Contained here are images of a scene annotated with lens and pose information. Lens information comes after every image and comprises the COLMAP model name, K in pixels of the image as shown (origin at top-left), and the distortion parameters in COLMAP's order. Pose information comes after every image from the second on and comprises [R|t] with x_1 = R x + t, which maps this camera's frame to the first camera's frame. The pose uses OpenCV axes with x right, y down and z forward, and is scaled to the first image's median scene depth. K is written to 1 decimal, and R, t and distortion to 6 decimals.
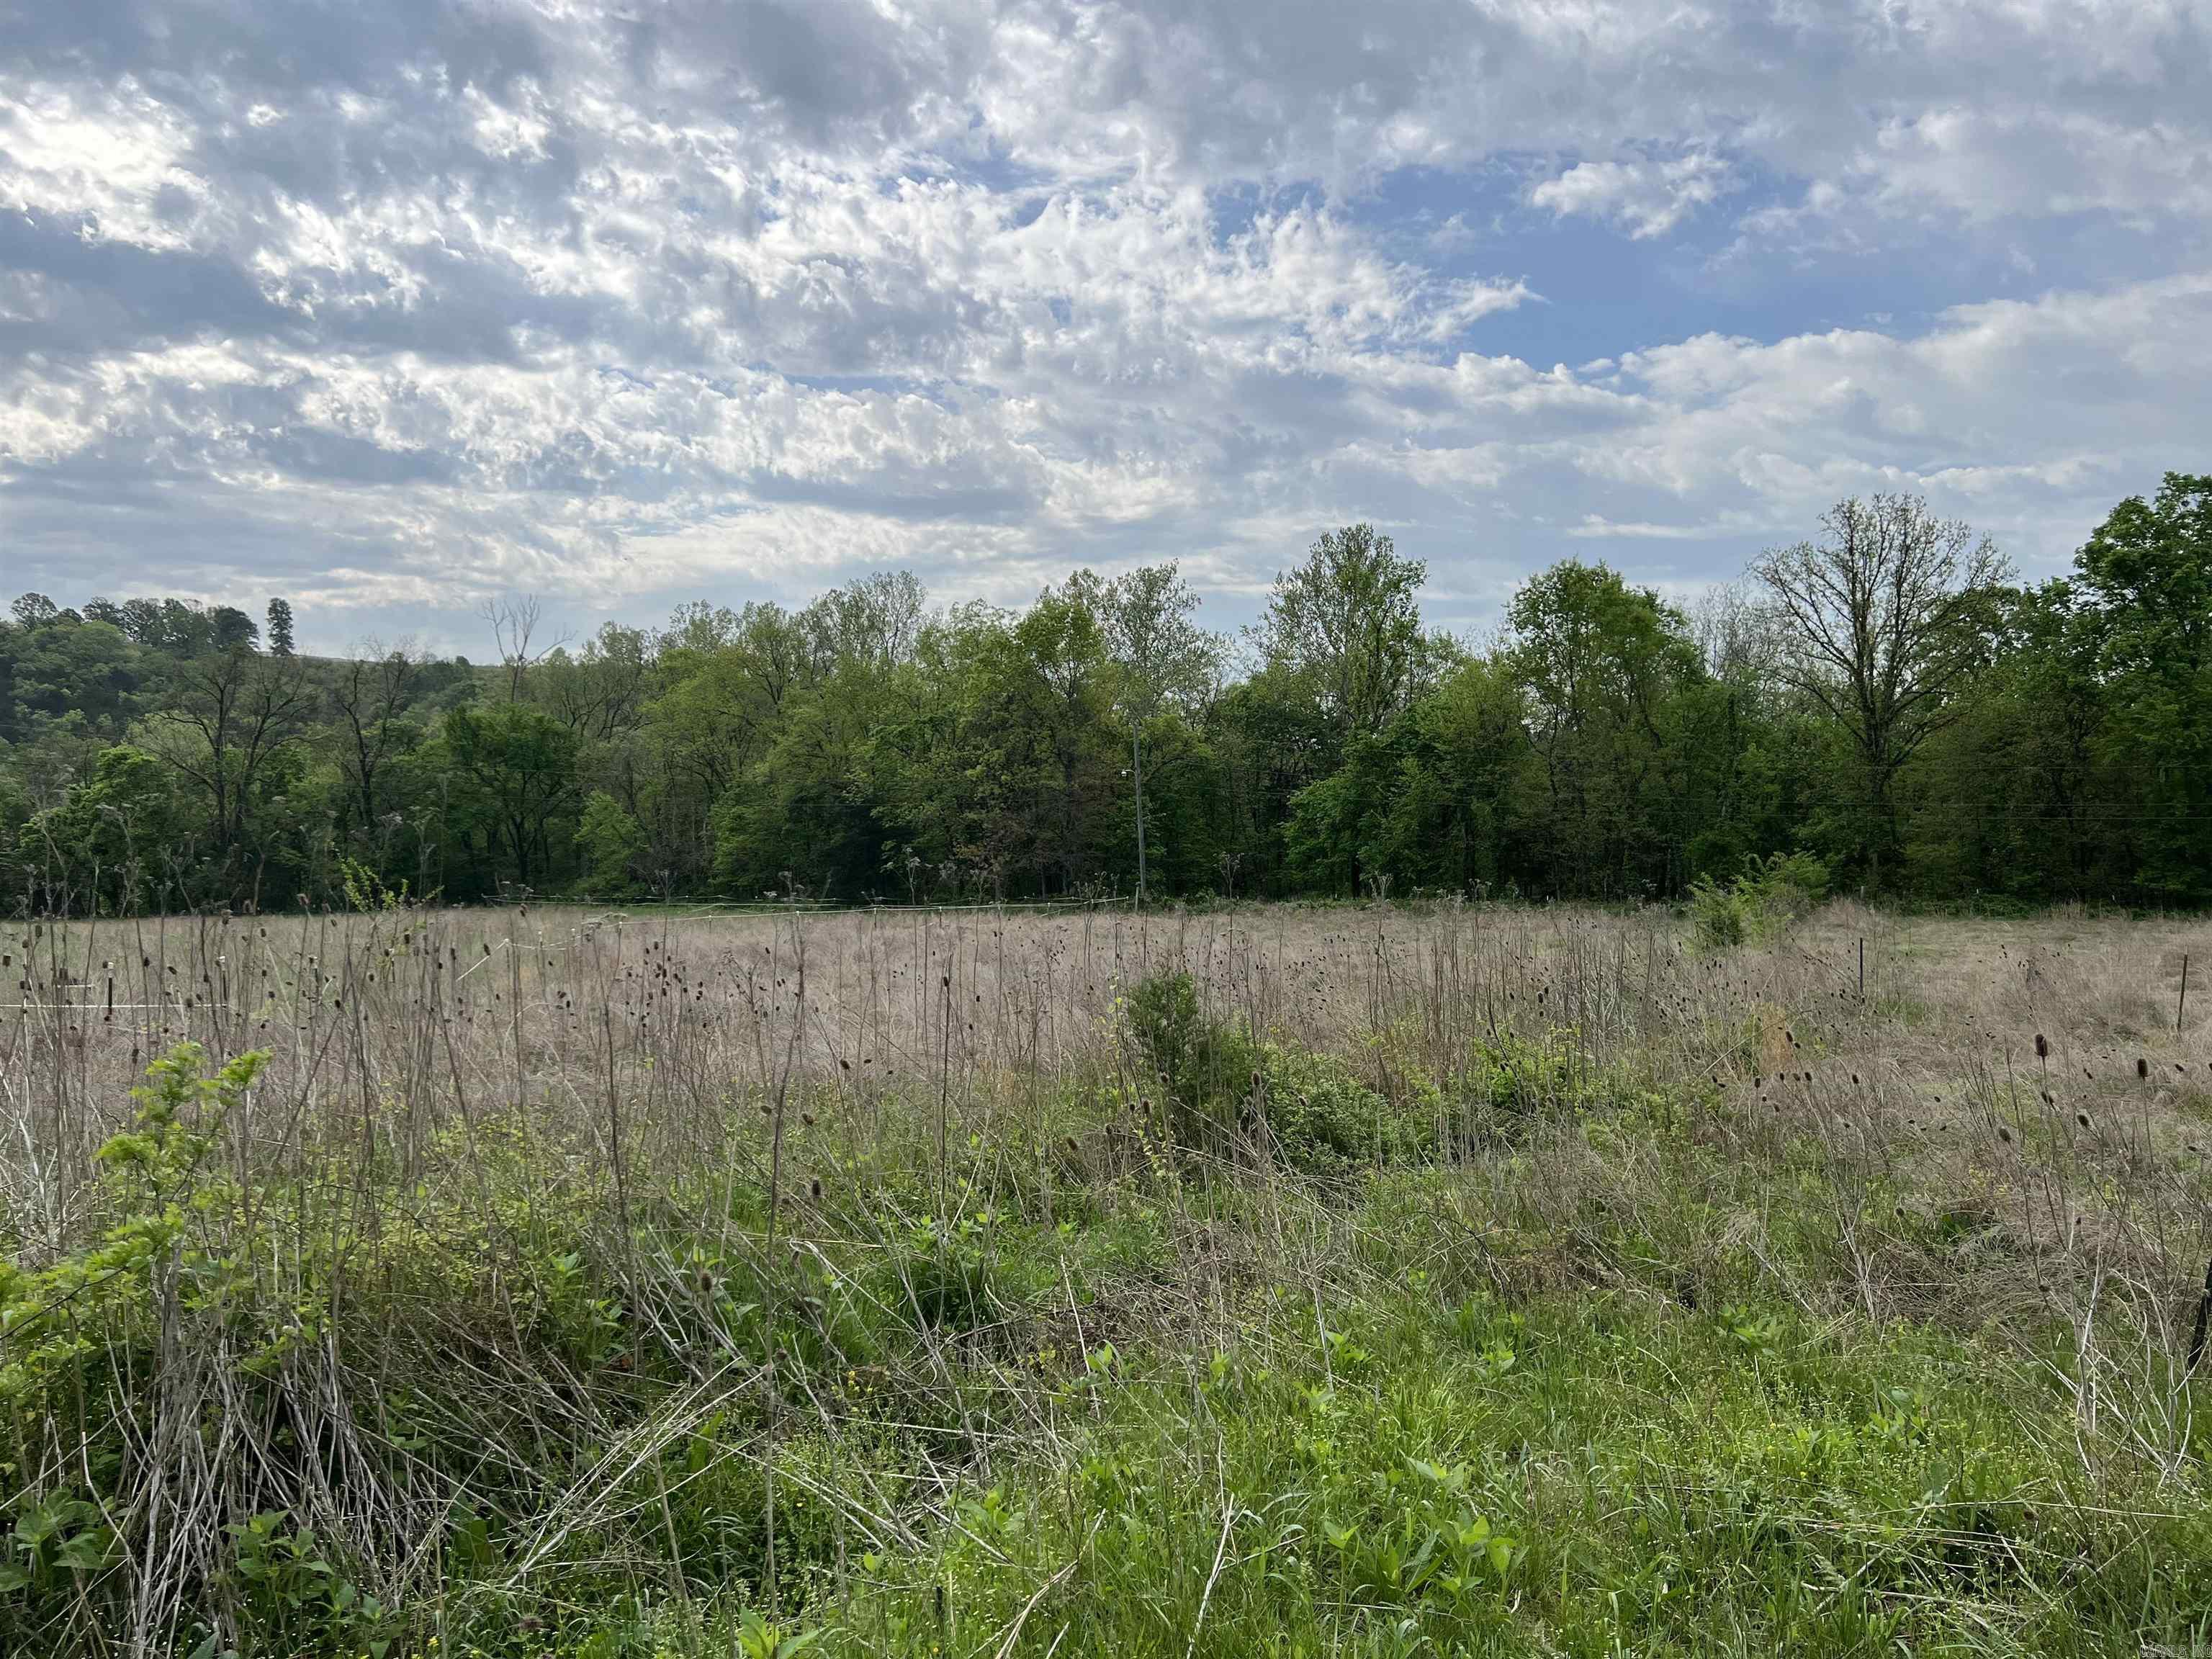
lens RADIAL K [[1683.5, 0, 1092.0], [0, 1683.5, 809.3], [0, 0, 1]] dist [0.067963, -0.064819]
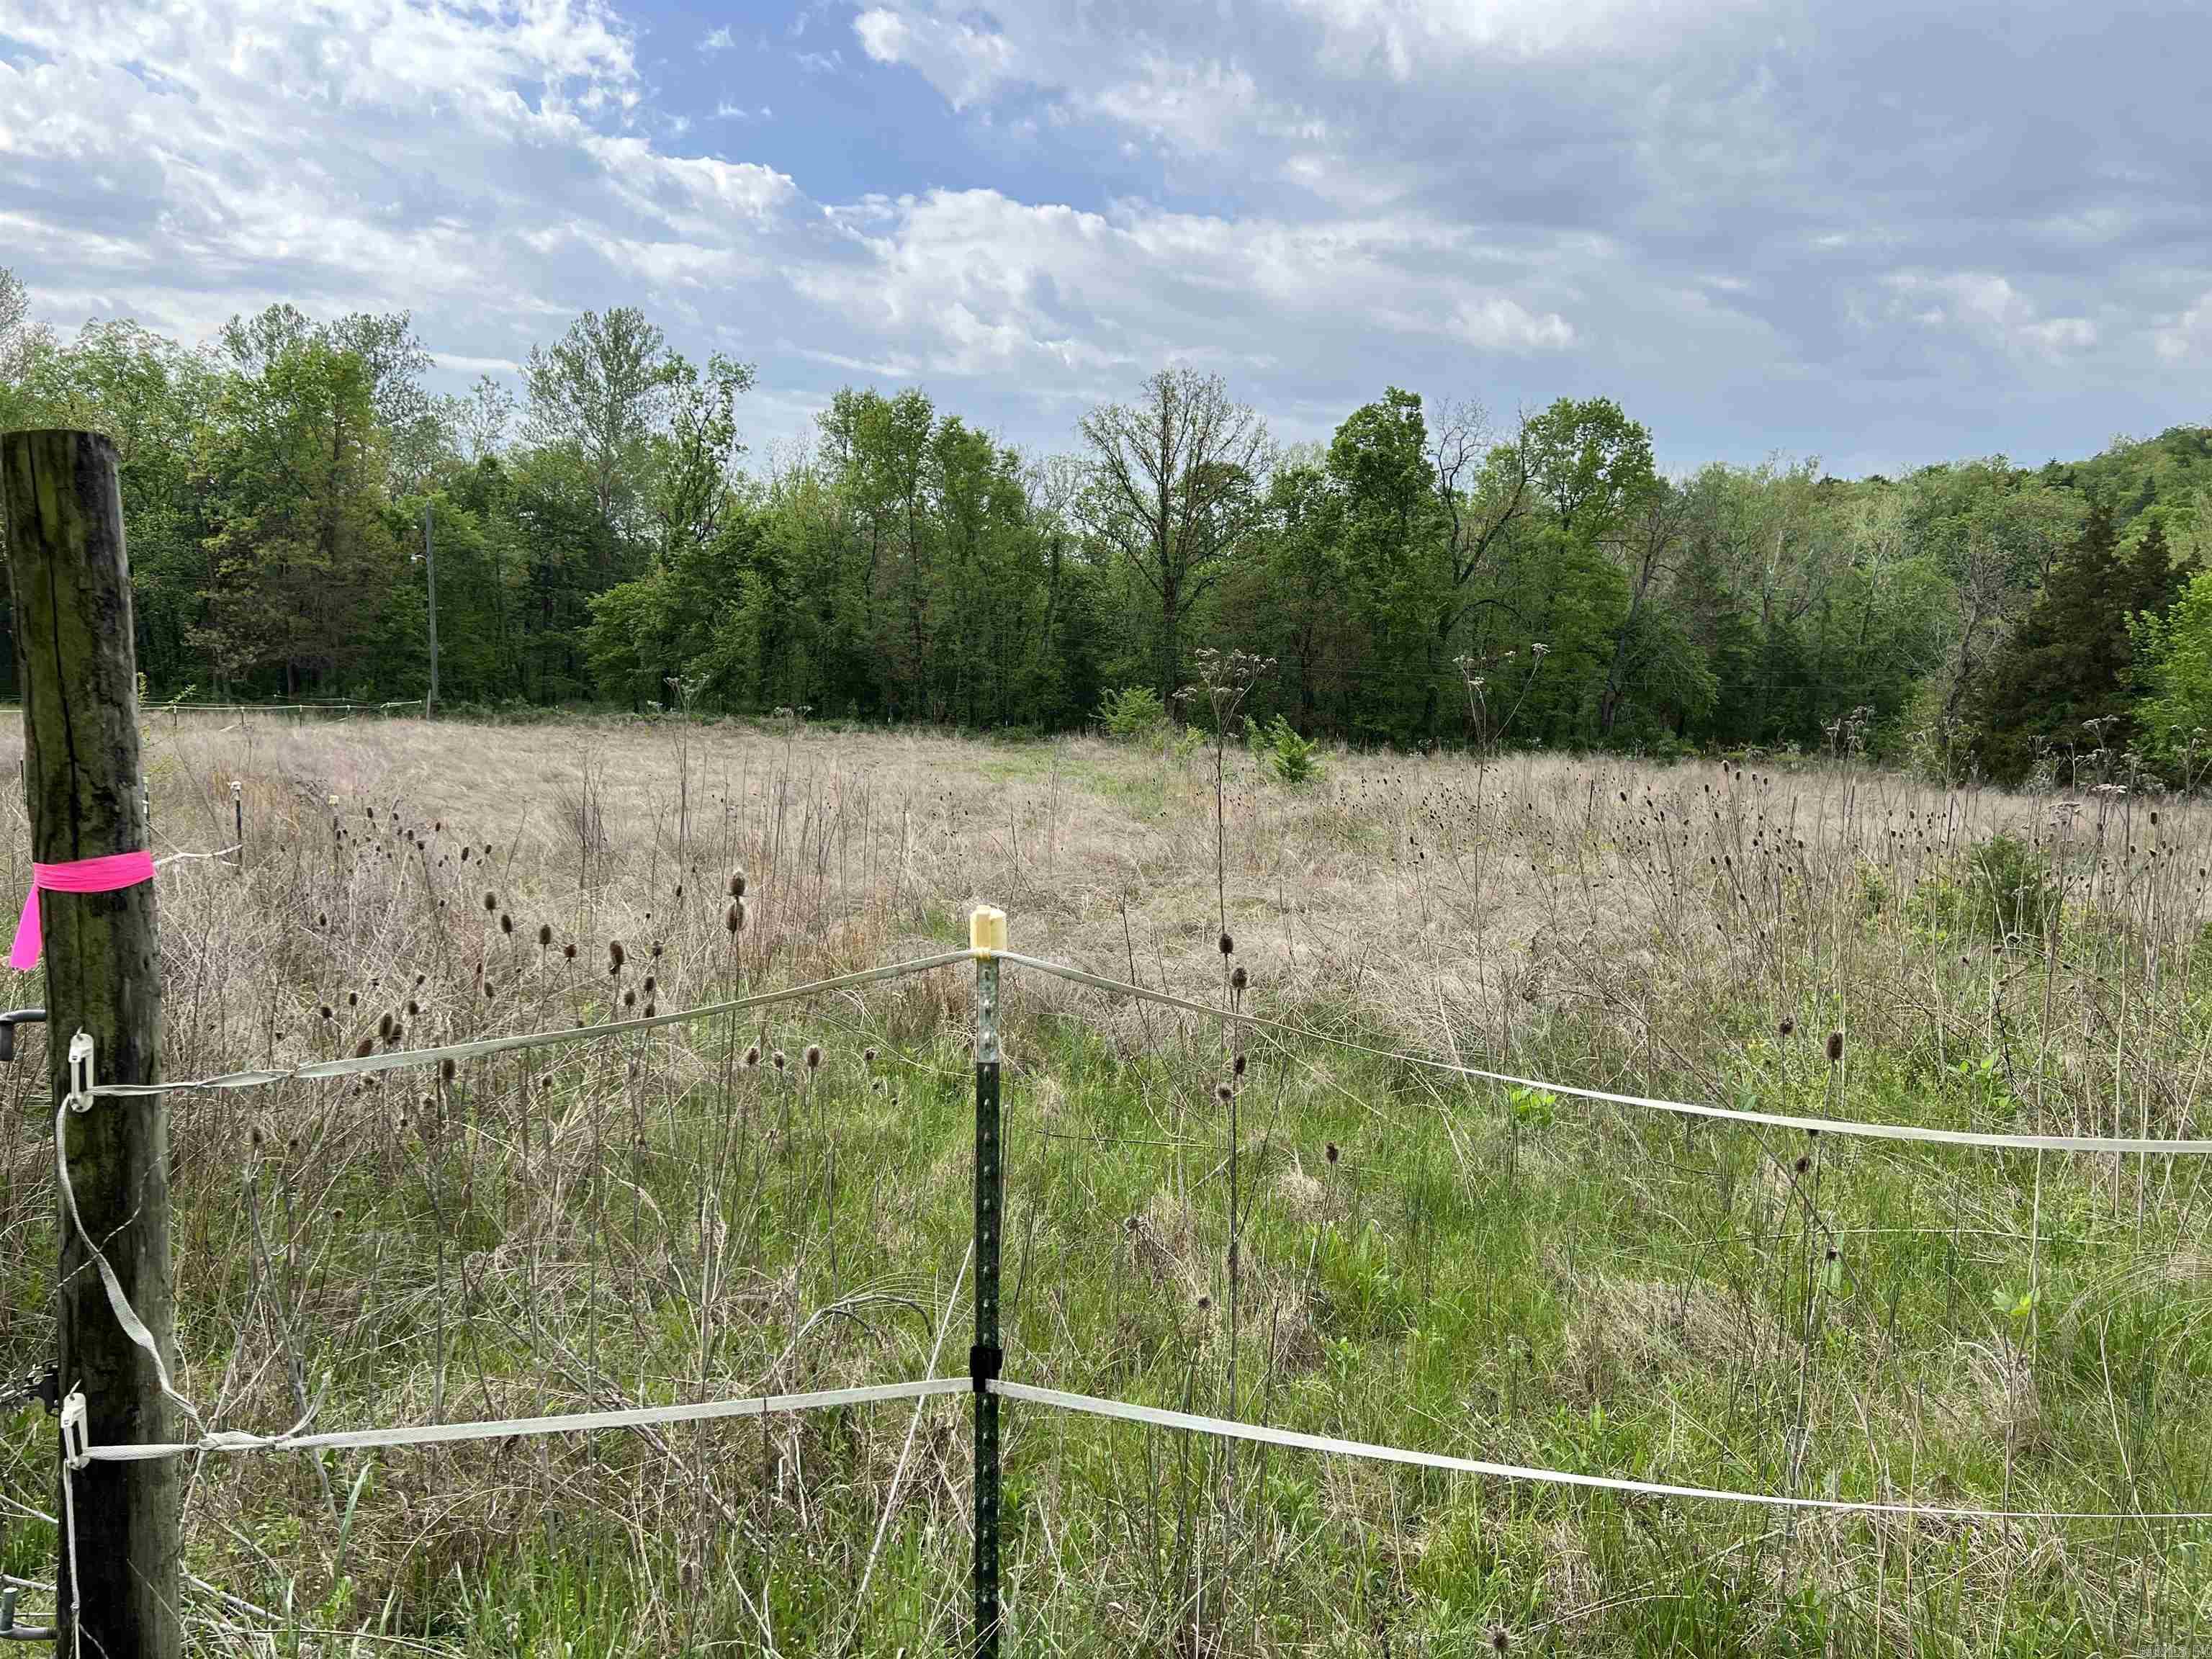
lens RADIAL K [[1683.5, 0, 1119.9], [0, 1683.5, 826.4], [0, 0, 1]] dist [0.067963, -0.064819]
pose [[0.852541, -0.000009, 0.522660, -0.098110], [-0.064594, 0.992332, 0.105380, -0.000573], [-0.518653, -0.123602, 0.846004, 0.026546]]
